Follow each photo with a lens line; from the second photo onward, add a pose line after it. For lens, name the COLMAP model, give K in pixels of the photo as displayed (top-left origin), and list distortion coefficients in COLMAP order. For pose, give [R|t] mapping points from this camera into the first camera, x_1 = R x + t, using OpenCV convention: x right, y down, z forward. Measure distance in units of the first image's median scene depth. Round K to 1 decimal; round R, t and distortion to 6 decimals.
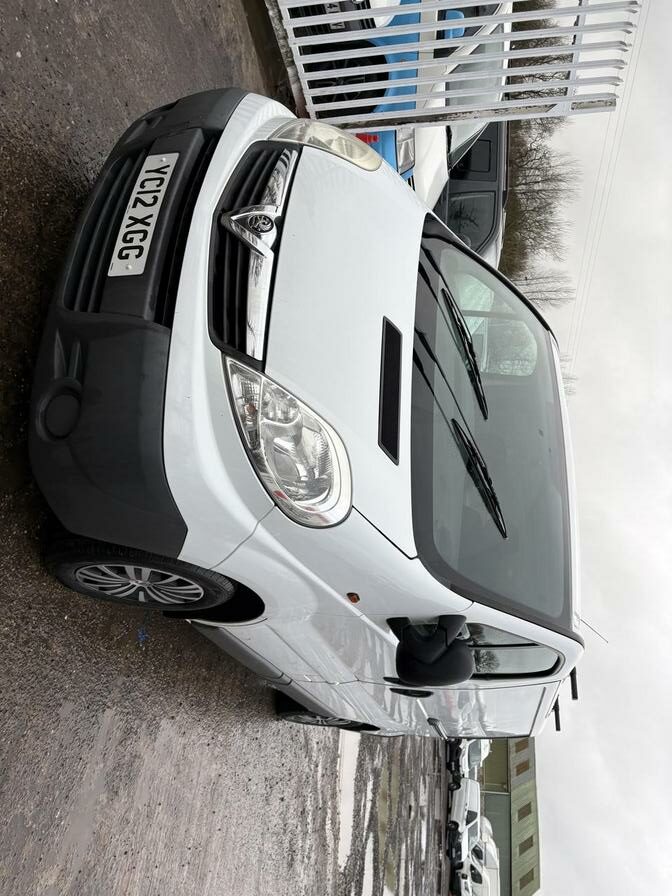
lens RADIAL K [[682.1, 0, 337.4], [0, 682.1, 451.8], [0, 0, 1]] dist [0.001647, -0.006789]
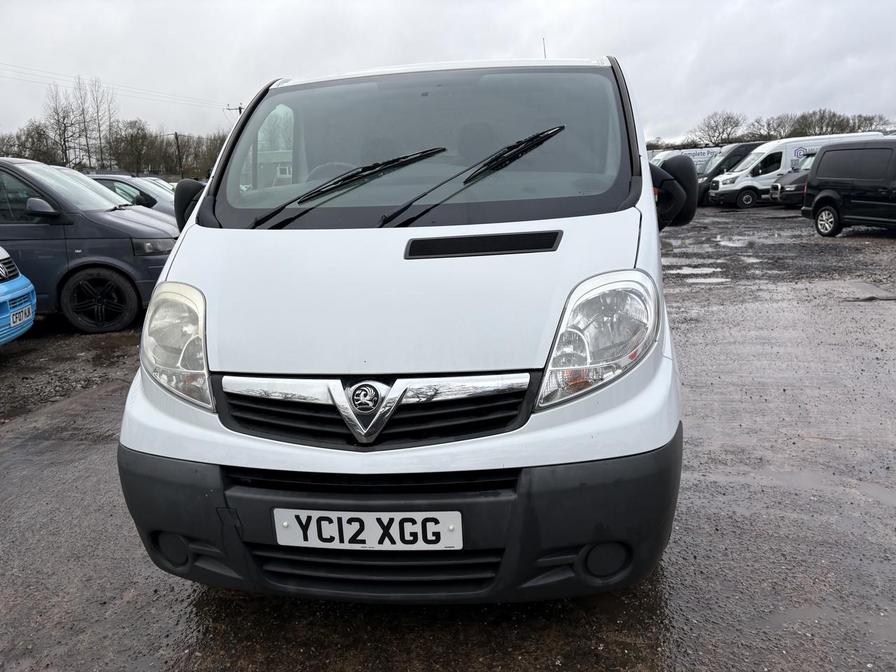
lens RADIAL K [[682.1, 0, 450.7], [0, 682.1, 338.7], [0, 0, 1]] dist [0.001647, -0.006789]
pose [[-0.110417, -0.992851, -0.045333, -0.005412], [0.927488, -0.119325, 0.354299, -0.527307], [-0.357176, -0.002925, 0.934033, 0.121640]]
